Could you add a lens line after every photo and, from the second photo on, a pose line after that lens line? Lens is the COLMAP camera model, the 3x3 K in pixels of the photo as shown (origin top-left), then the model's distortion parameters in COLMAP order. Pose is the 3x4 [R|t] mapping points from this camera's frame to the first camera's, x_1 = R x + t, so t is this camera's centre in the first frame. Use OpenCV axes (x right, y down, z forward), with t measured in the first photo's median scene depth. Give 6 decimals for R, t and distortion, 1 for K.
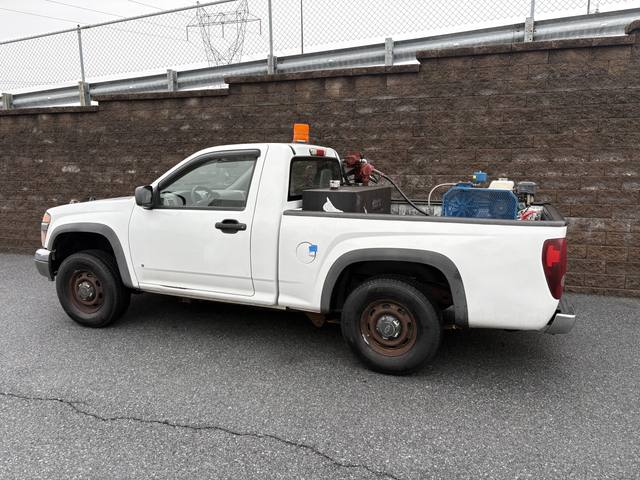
lens RADIAL K [[483.8, 0, 323.8], [0, 483.8, 239.9], [0, 0, 1]] dist [0.042226, -0.039574]
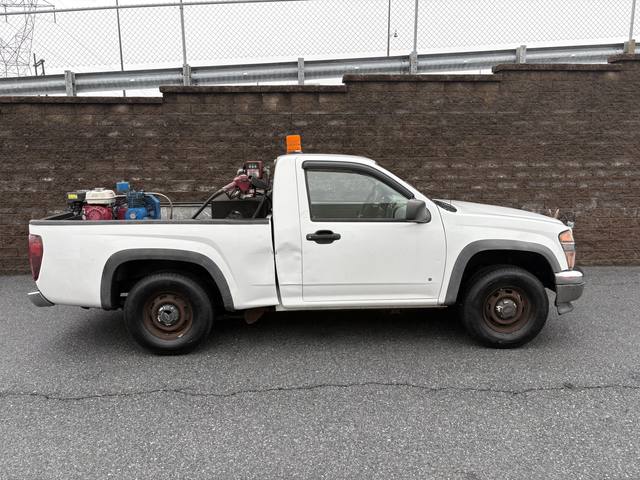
lens RADIAL K [[483.8, 0, 315.9], [0, 483.8, 241.9], [0, 0, 1]] dist [0.042226, -0.039574]
pose [[0.935013, -0.059938, 0.349511, -0.307220], [0.060415, 0.998128, 0.009547, 0.002861], [-0.349429, 0.012189, 0.936884, -0.077038]]
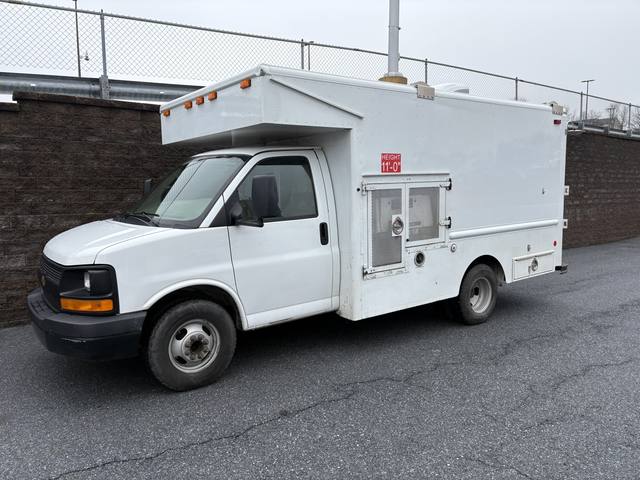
lens RADIAL K [[483.8, 0, 317.8], [0, 483.8, 243.9], [0, 0, 1]] dist [0.042226, -0.039574]
pose [[0.588268, -0.089372, 0.803712, -0.265857], [0.137816, 0.990415, 0.009261, -0.006039], [-0.796836, 0.105317, 0.594946, -0.040737]]
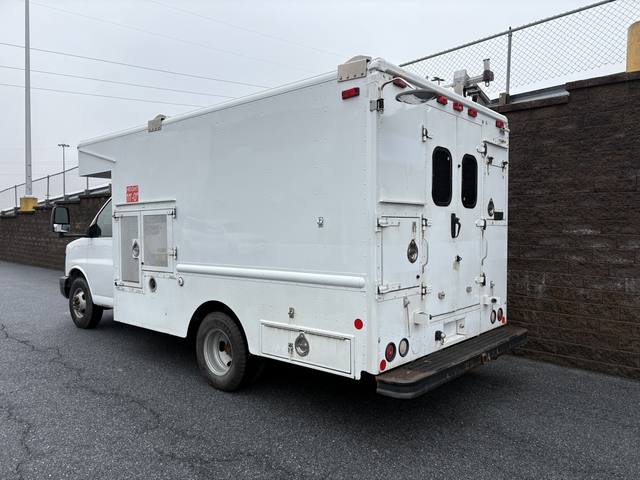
lens RADIAL K [[483.8, 0, 325.0], [0, 483.8, 243.8], [0, 0, 1]] dist [0.042226, -0.039574]
pose [[0.915558, 0.031249, -0.400970, 1.169217], [-0.081022, 0.990868, -0.107781, 0.050467], [0.393940, 0.131168, 0.909729, -0.364009]]
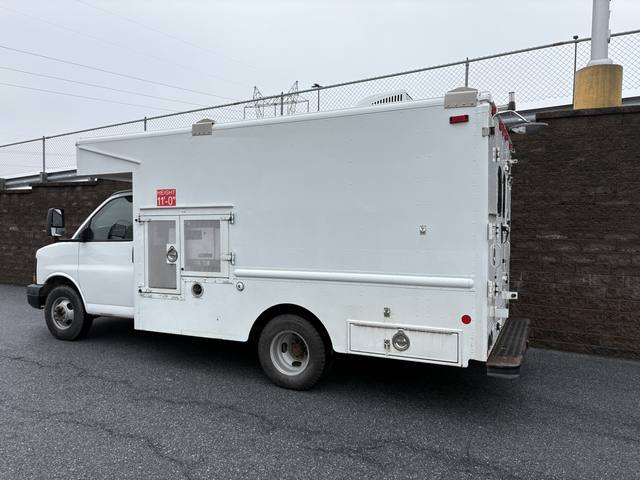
lens RADIAL K [[483.8, 0, 318.6], [0, 483.8, 243.2], [0, 0, 1]] dist [0.042226, -0.039574]
pose [[0.989380, 0.027936, -0.142642, 0.866600], [-0.046236, 0.990871, -0.126638, 0.070431], [0.137802, 0.131888, 0.981639, -0.510254]]
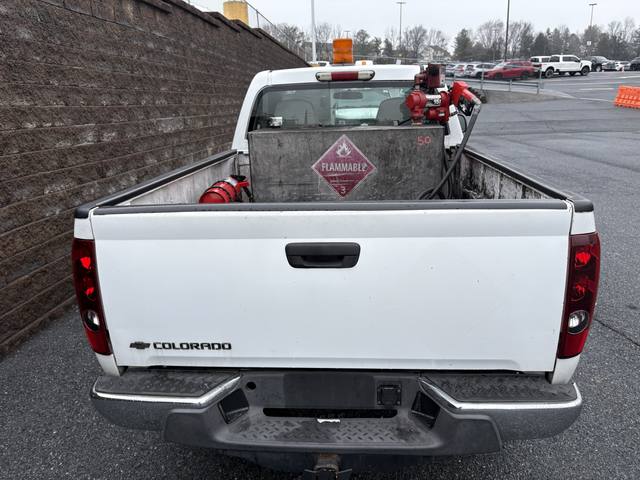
lens RADIAL K [[483.8, 0, 320.7], [0, 483.8, 236.0], [0, 0, 1]] dist [0.042226, -0.039574]
pose [[-0.224271, -0.246787, 0.942761, -0.952889], [0.191196, 0.937460, 0.290883, -0.143828], [-0.955587, 0.245489, -0.163060, 0.970678]]
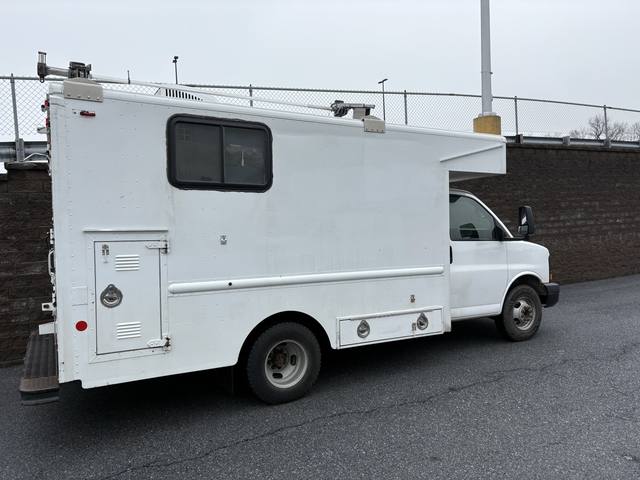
lens RADIAL K [[483.8, 0, 321.0], [0, 483.8, 244.7], [0, 0, 1]] dist [0.042226, -0.039574]
pose [[0.693229, -0.060180, 0.718200, -0.527029], [0.162777, 0.983833, -0.074679, -0.006961], [-0.702095, 0.168676, 0.691818, -0.067963]]
